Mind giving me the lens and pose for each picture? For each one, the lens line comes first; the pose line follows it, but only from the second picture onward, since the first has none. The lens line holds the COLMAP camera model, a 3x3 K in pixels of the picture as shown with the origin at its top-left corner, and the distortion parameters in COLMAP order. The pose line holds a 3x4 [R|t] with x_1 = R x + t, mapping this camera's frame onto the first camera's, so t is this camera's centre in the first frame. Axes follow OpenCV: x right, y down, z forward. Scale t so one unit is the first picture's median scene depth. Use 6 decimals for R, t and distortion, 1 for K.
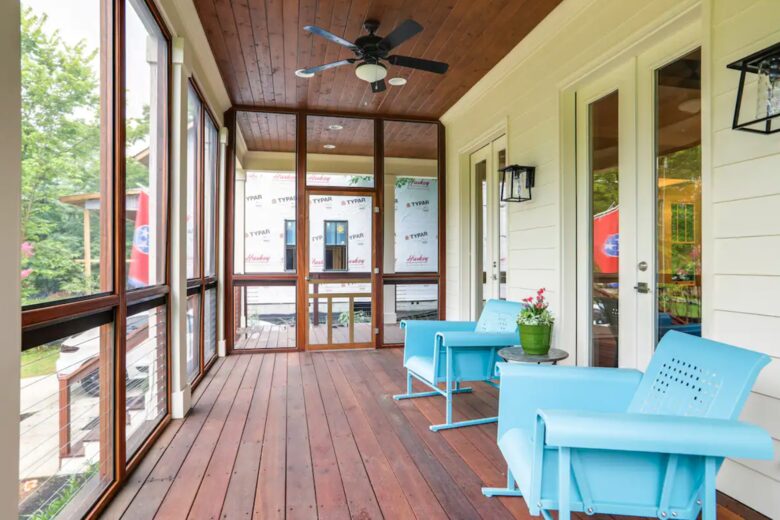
lens RADIAL K [[419.0, 0, 389.7], [0, 419.0, 262.8], [0, 0, 1]] dist [0.000050, -0.000120]
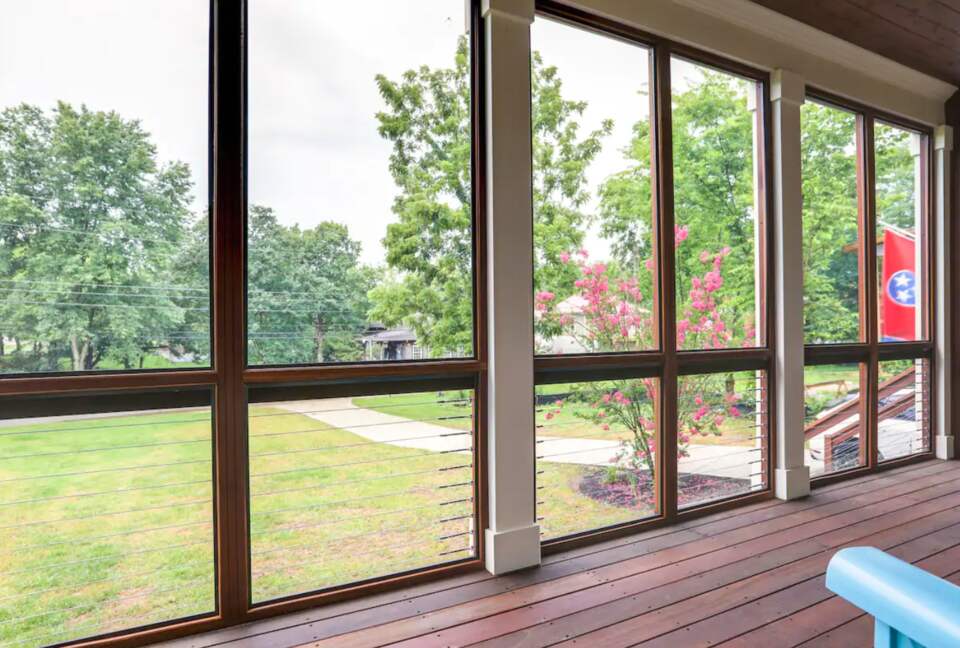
lens RADIAL K [[529.2, 0, 477.0], [0, 529.2, 323.9], [0, 0, 1]] dist [-0.036332, -0.000052]
pose [[0.268462, -0.015355, -0.963168, 0.377983], [0.015355, 0.999814, -0.011659, 0.003519], [0.963168, -0.011660, 0.268648, 0.085153]]
